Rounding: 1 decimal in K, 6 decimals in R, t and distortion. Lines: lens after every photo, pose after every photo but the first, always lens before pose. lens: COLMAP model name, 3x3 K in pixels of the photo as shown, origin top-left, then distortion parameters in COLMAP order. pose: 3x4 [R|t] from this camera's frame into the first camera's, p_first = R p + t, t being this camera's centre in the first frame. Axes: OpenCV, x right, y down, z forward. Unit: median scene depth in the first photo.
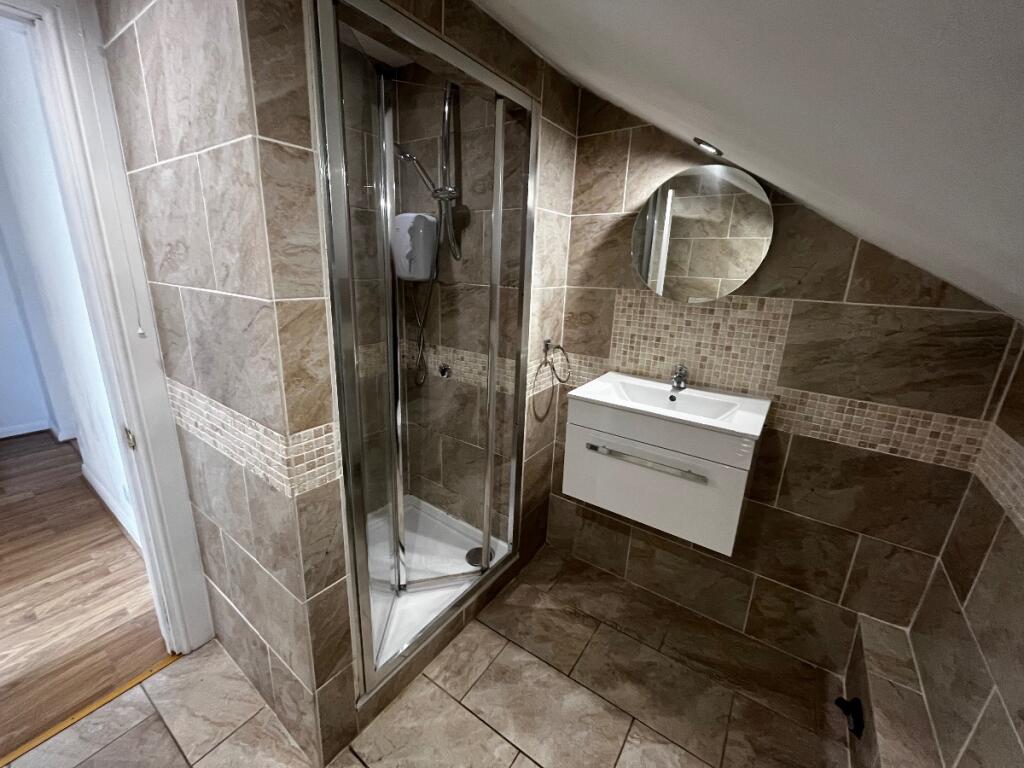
lens RADIAL K [[411.6, 0, 508.3], [0, 411.6, 383.1], [0, 0, 1]] dist [-0.012082, 0.000173]
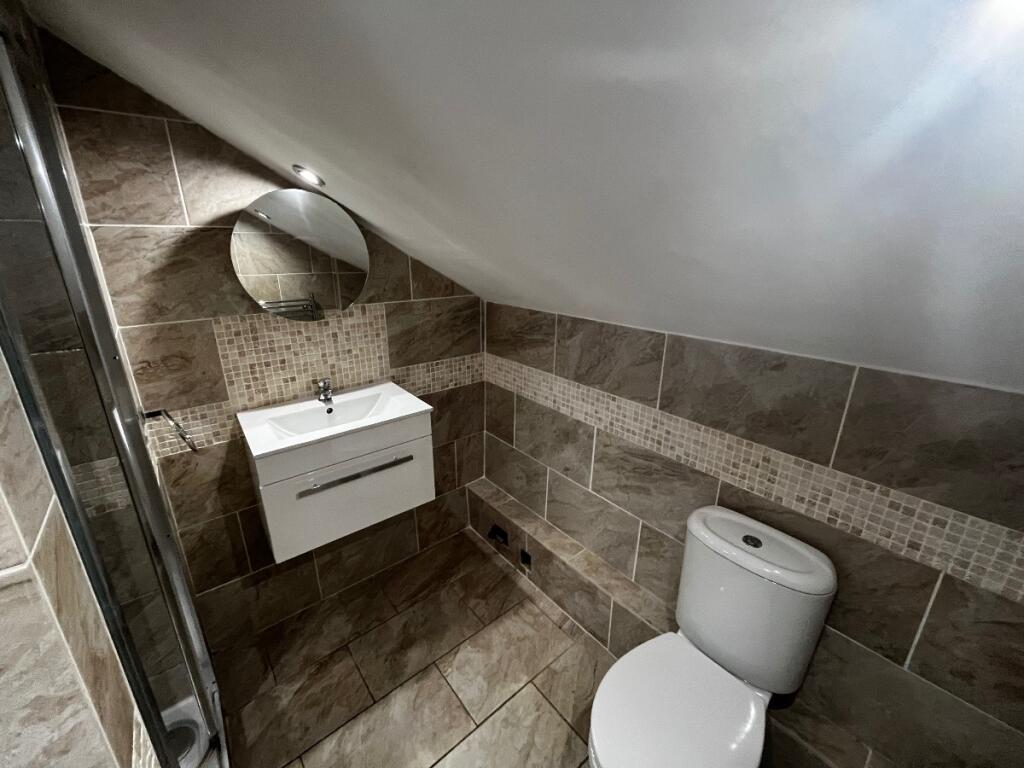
lens RADIAL K [[411.6, 0, 509.5], [0, 411.6, 379.6], [0, 0, 1]] dist [-0.012082, 0.000173]
pose [[0.254276, -0.330078, 0.909061, -0.401602], [0.267598, 0.927271, 0.261839, -0.185629], [-0.929373, 0.176683, 0.324111, 0.220211]]
